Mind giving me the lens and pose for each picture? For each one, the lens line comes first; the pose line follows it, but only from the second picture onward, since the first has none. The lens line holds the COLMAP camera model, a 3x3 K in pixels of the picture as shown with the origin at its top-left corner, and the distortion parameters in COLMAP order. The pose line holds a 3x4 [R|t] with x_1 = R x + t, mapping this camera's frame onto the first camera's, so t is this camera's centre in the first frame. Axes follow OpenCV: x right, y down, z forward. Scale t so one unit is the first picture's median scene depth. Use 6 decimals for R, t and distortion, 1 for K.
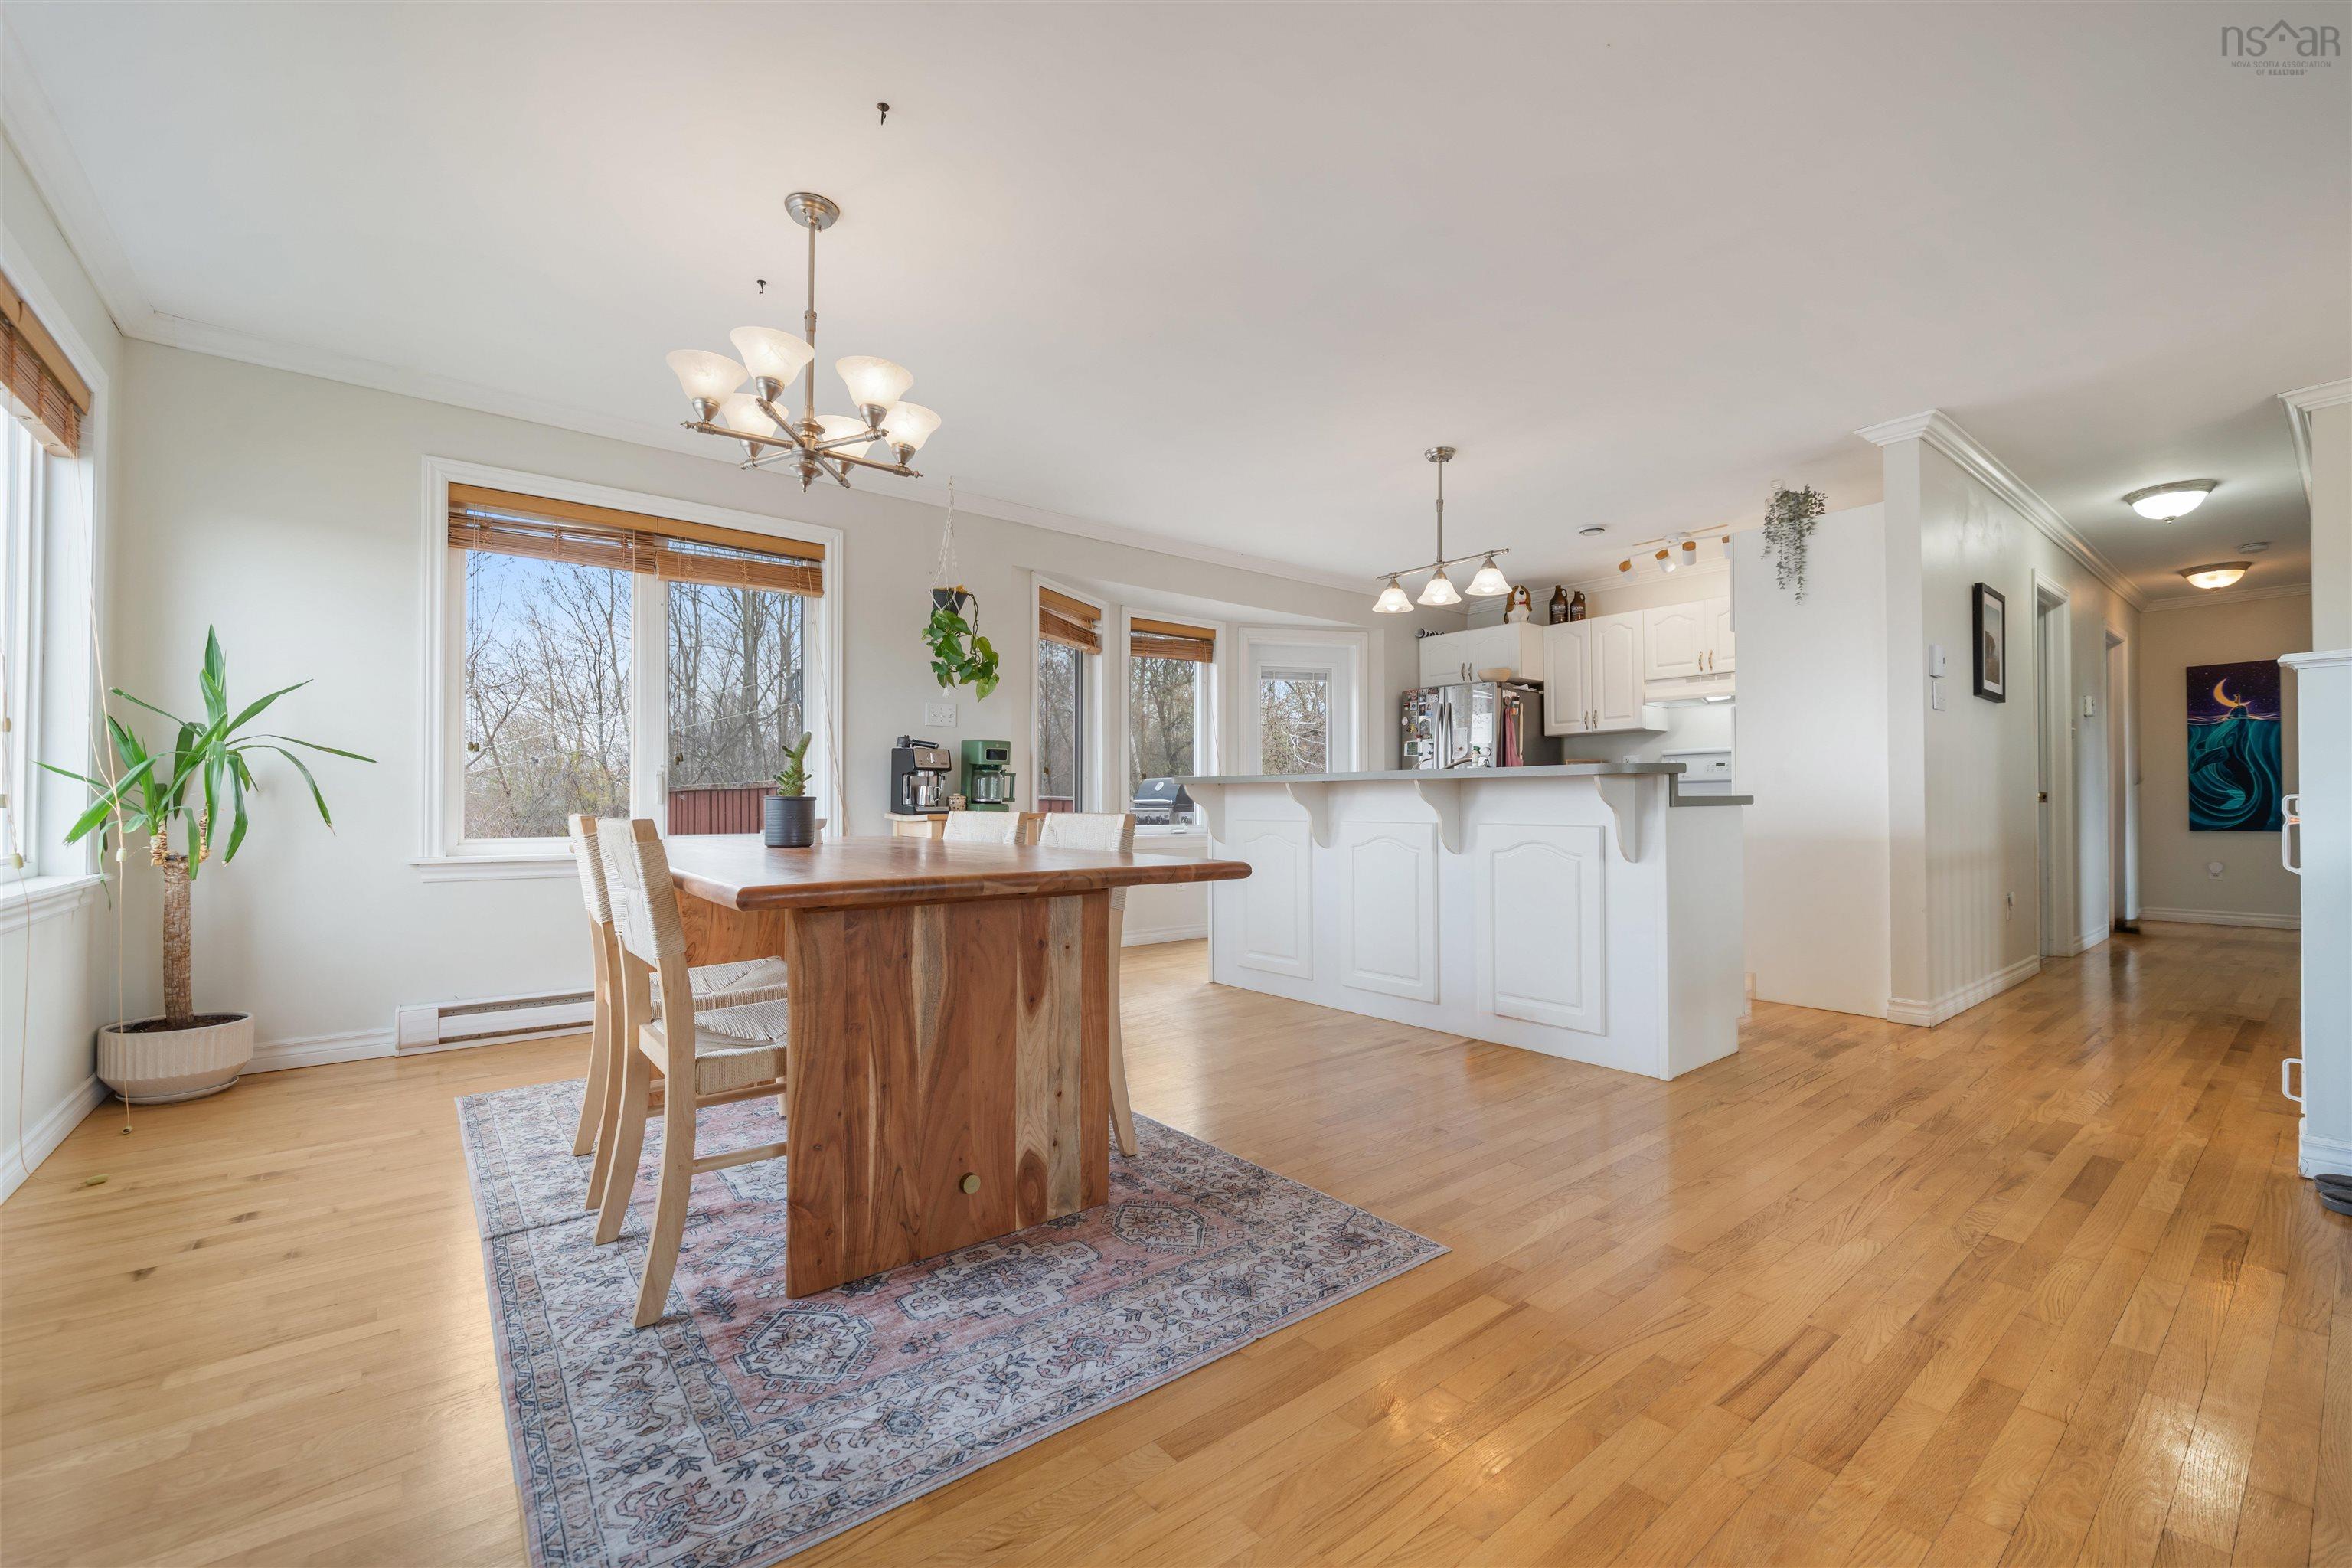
lens RADIAL K [[960.6, 0, 1170.3], [0, 960.6, 796.7], [0, 0, 1]] dist [-0.002907, 0.000054]
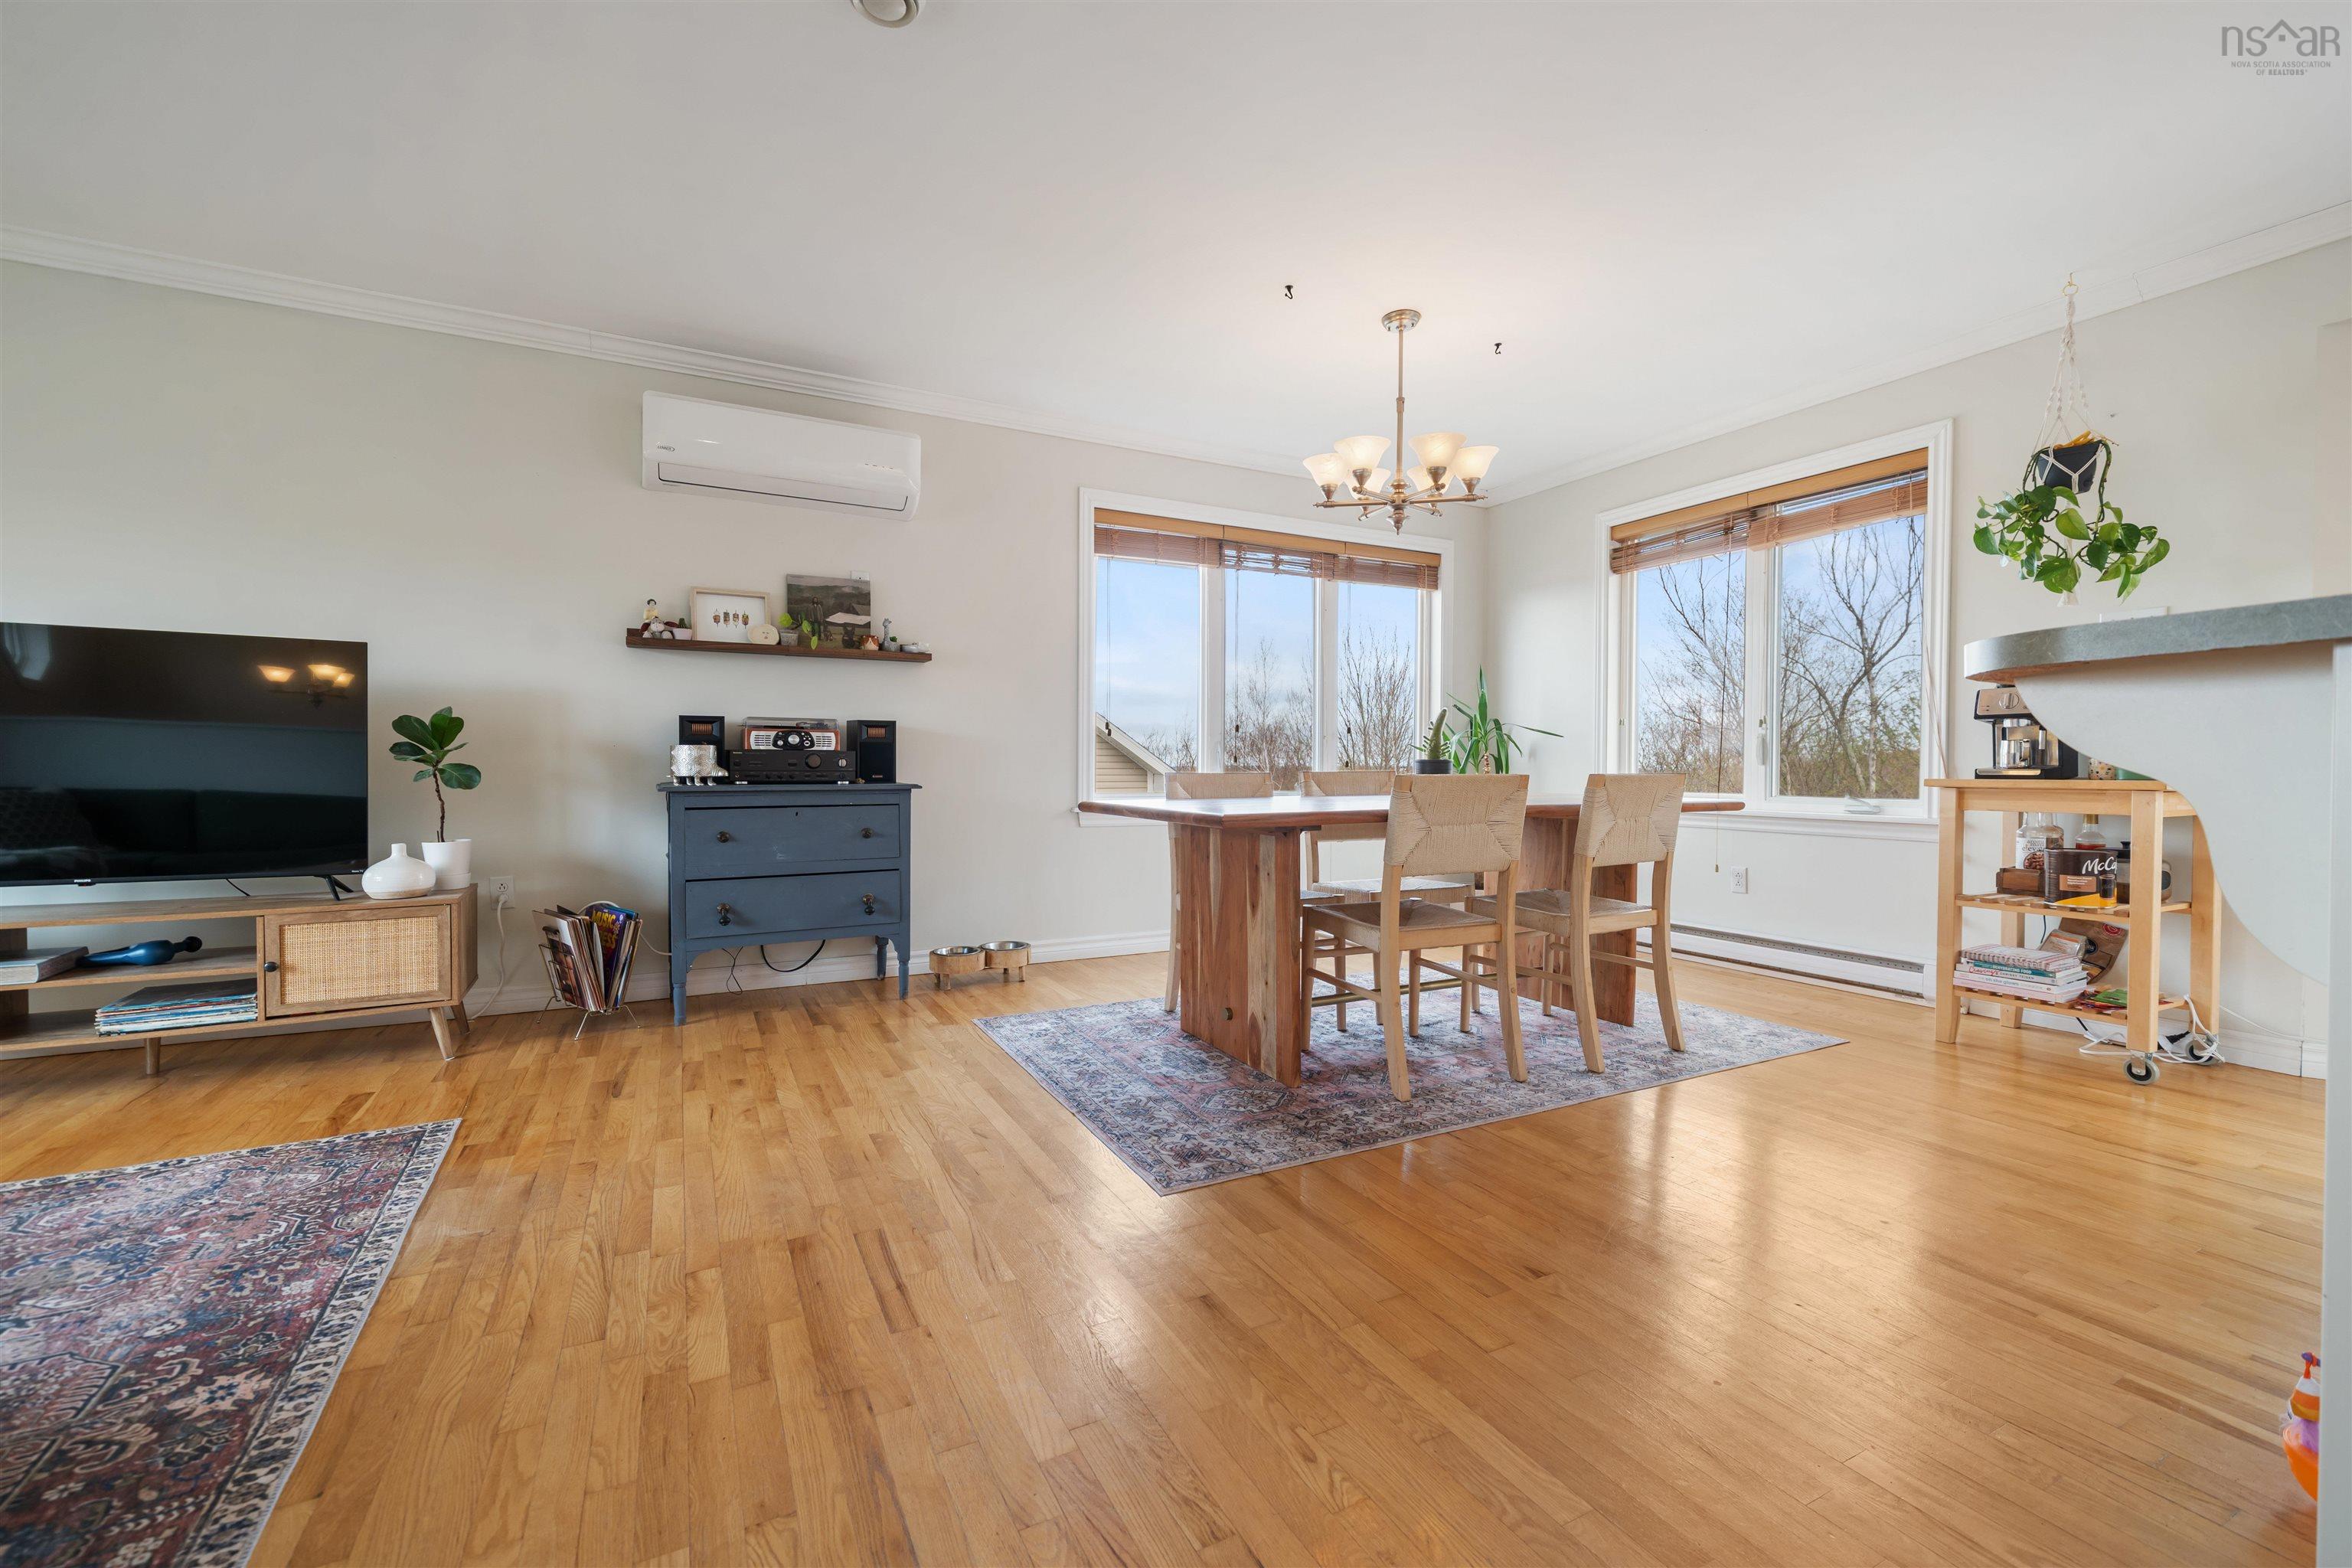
lens RADIAL K [[960.6, 0, 1167.5], [0, 960.6, 780.7], [0, 0, 1]] dist [-0.002907, 0.000054]
pose [[-0.198286, 0.014610, -0.980035, 0.892422], [0.006807, 0.999885, 0.013529, 0.007766], [0.980121, -0.003988, -0.198363, 0.832167]]
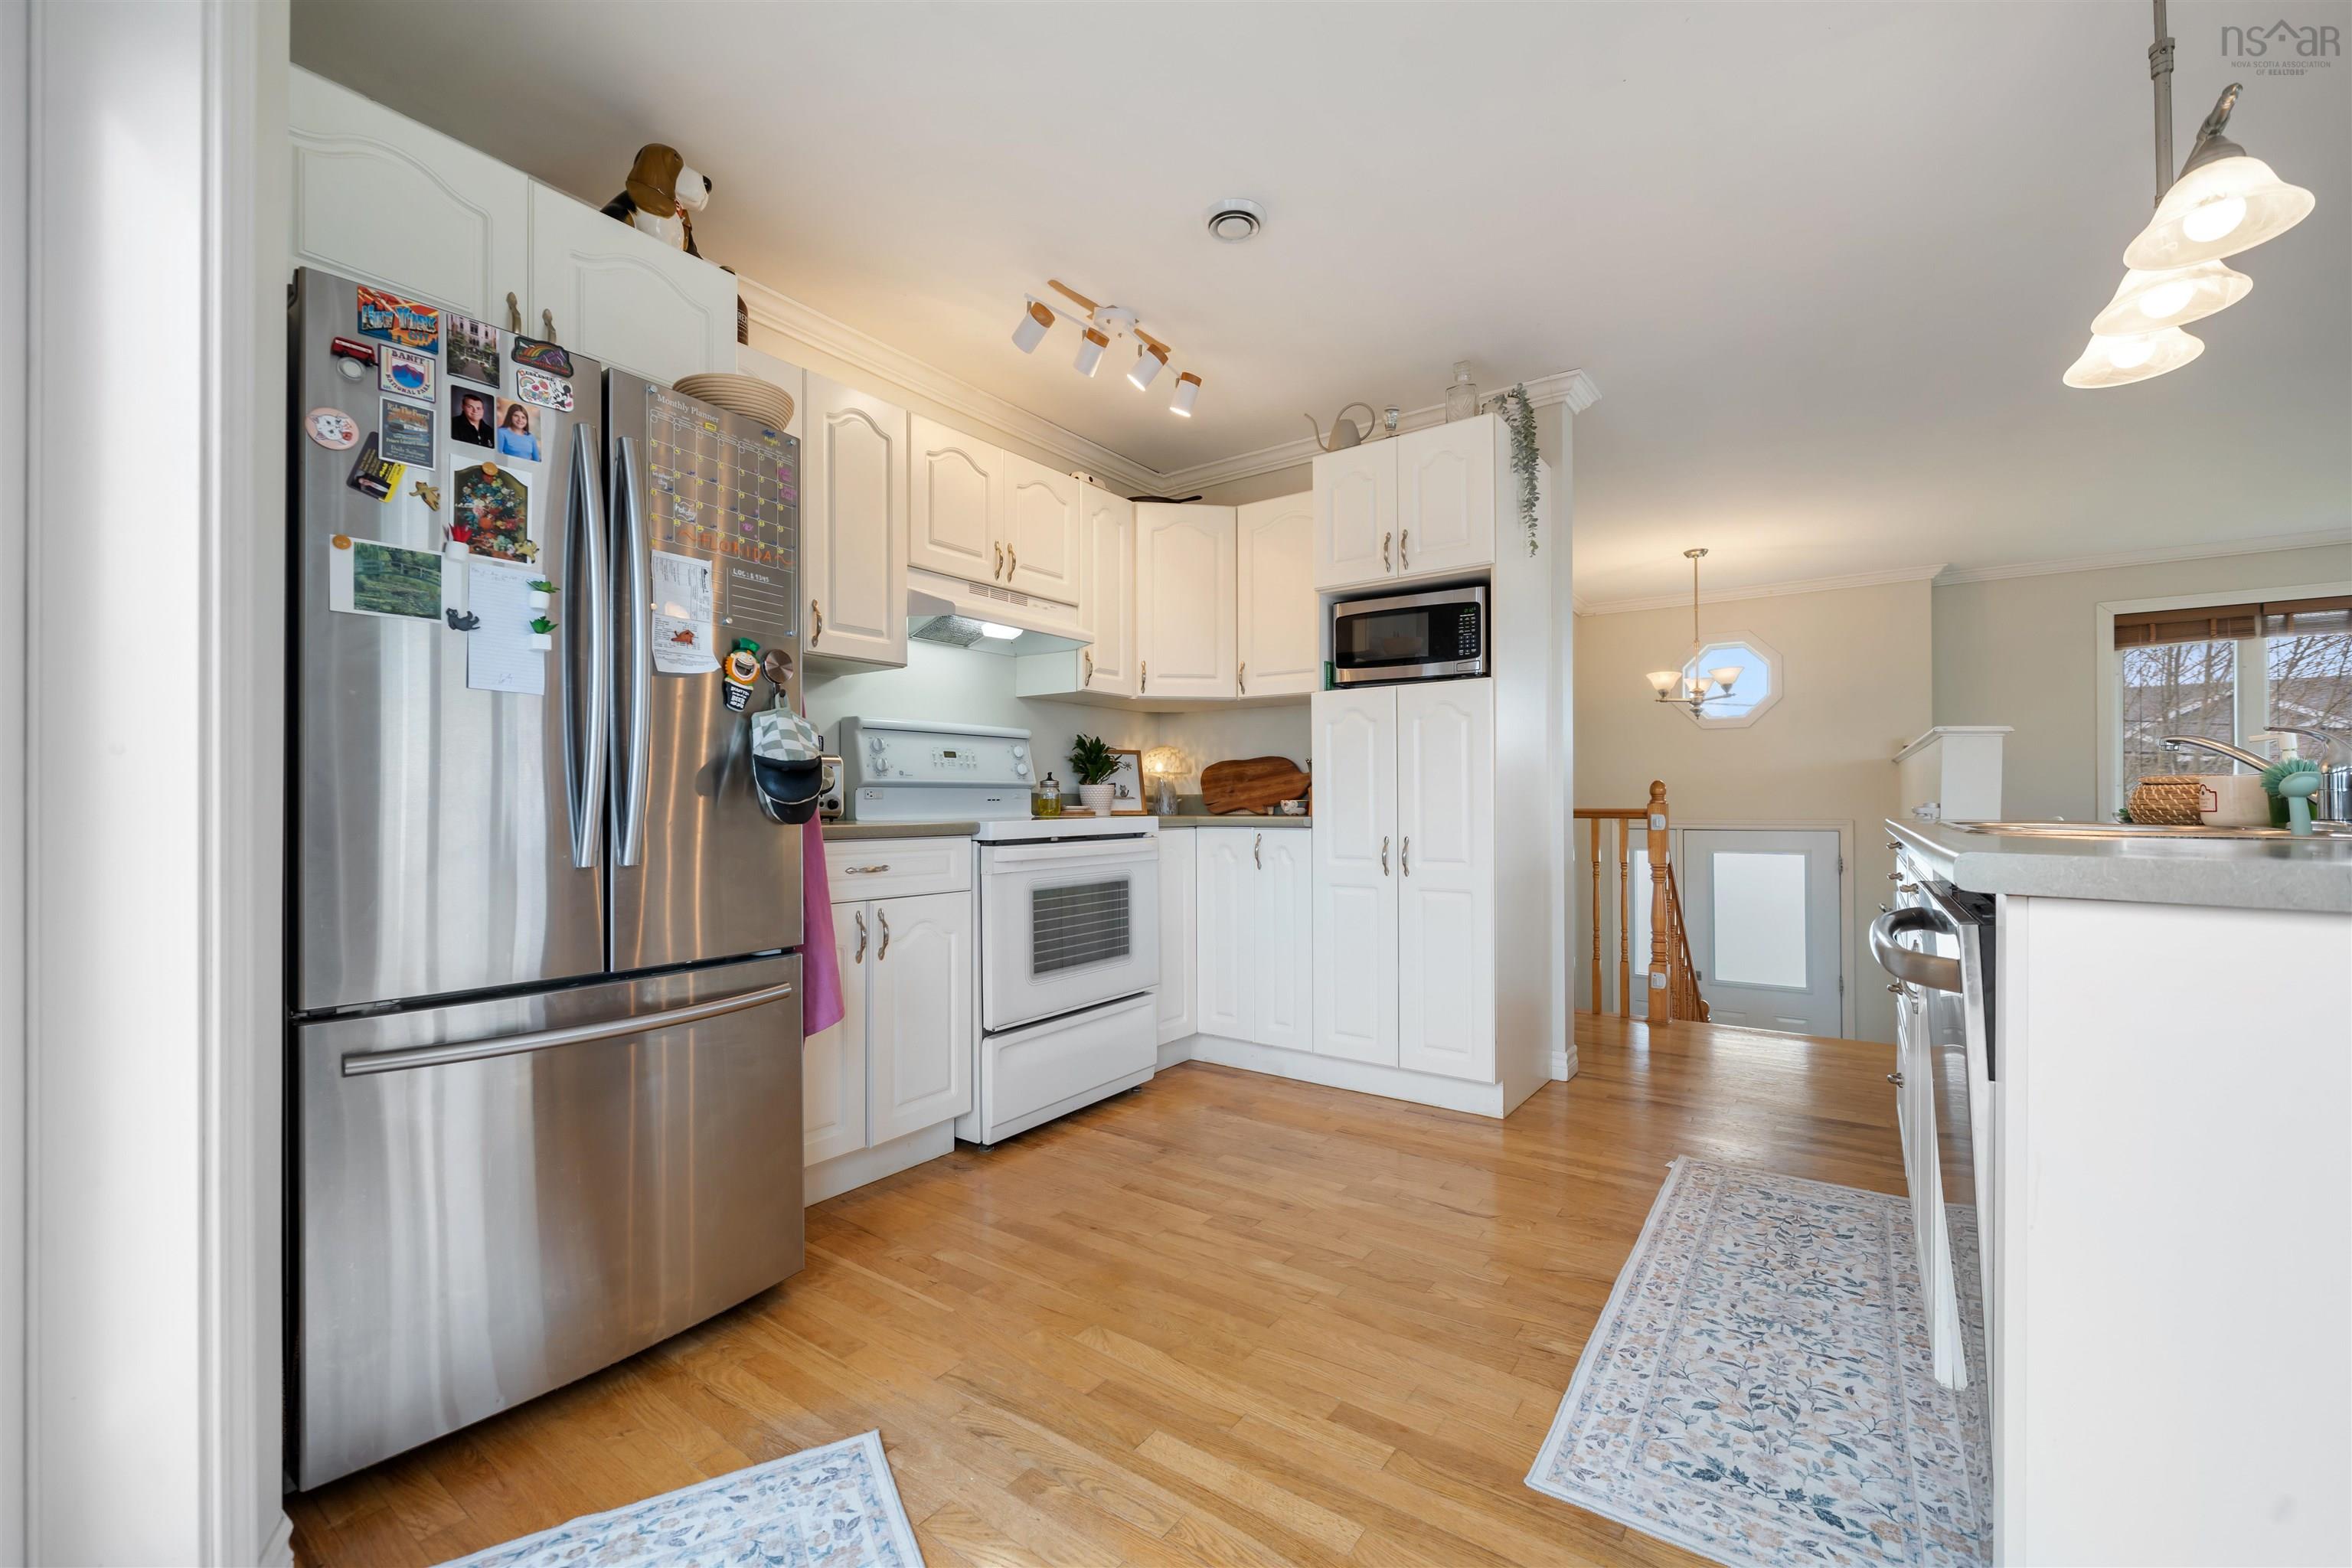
lens RADIAL K [[960.6, 0, 1169.2], [0, 960.6, 795.9], [0, 0, 1]] dist [-0.002907, 0.000054]
pose [[-0.262506, 0.010120, 0.964877, 0.040914], [-0.004426, 0.999922, -0.011692, -0.009684], [-0.964920, -0.007340, -0.262441, 2.177339]]
